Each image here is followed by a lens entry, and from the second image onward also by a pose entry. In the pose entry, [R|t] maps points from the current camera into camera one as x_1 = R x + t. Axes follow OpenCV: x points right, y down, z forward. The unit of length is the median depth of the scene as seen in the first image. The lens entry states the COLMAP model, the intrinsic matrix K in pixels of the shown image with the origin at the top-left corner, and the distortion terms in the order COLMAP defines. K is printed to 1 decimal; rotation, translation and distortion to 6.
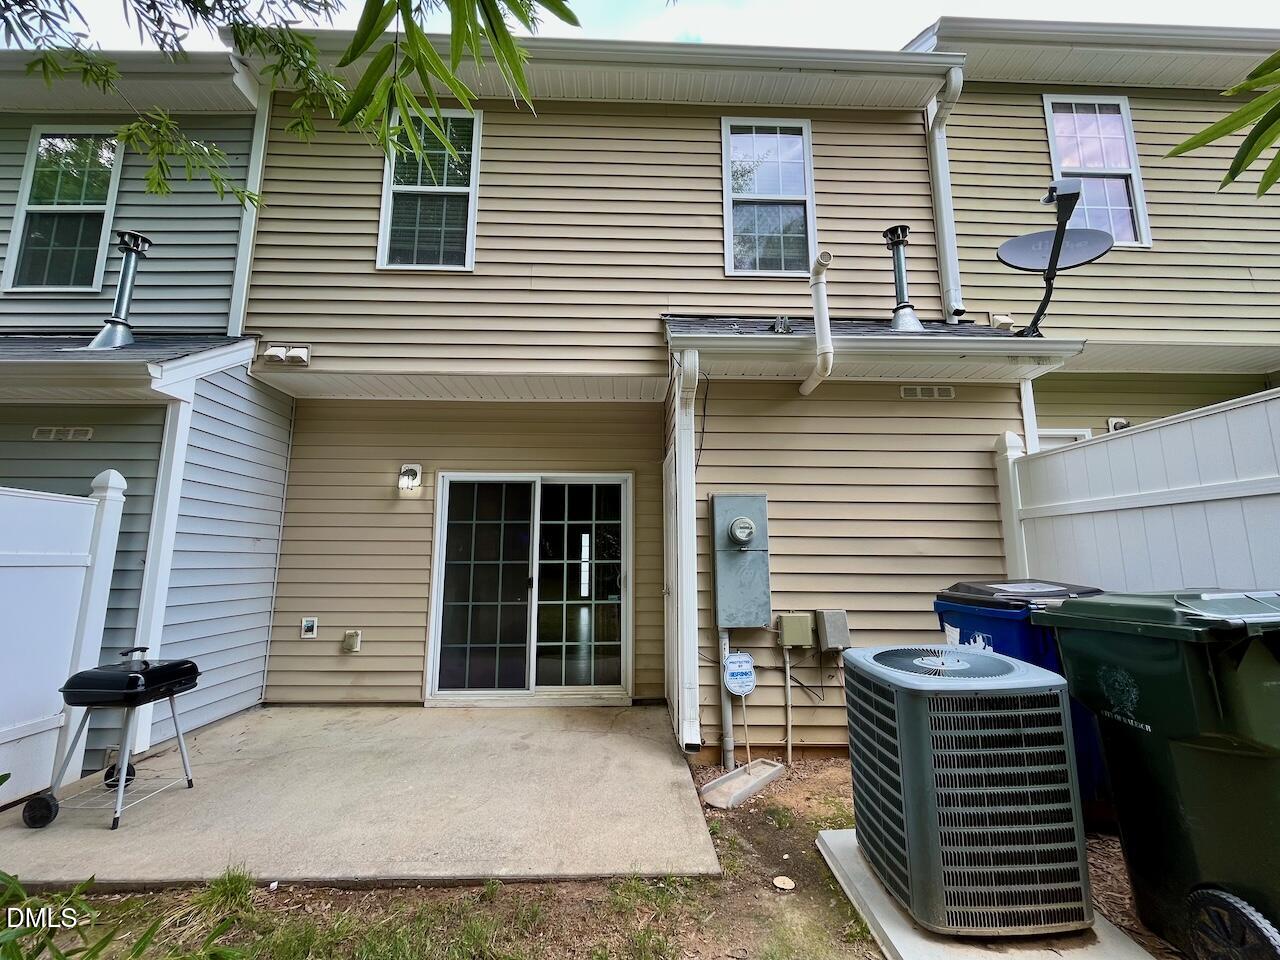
lens RADIAL K [[517.6, 0, 640.0], [0, 517.6, 480.0], [0, 0, 1]] dist [0.000917, 0.000347]
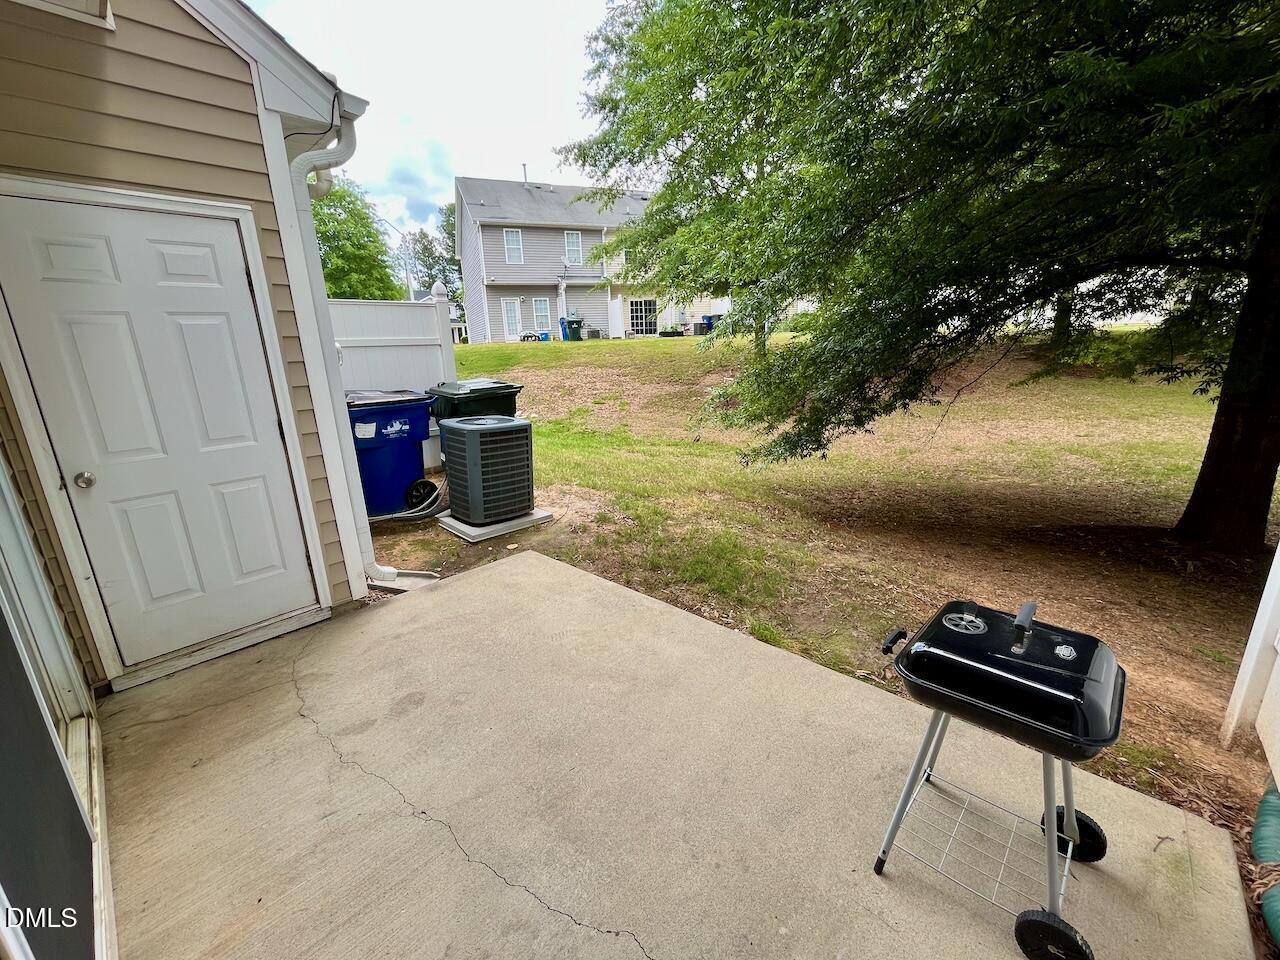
lens RADIAL K [[517.6, 0, 640.0], [0, 517.6, 480.0], [0, 0, 1]] dist [0.000917, 0.000347]
pose [[-0.704867, -0.157209, 0.691699, -0.892124], [-0.075155, 0.986194, 0.147555, 0.147627], [-0.705347, 0.052022, -0.706951, 1.342096]]
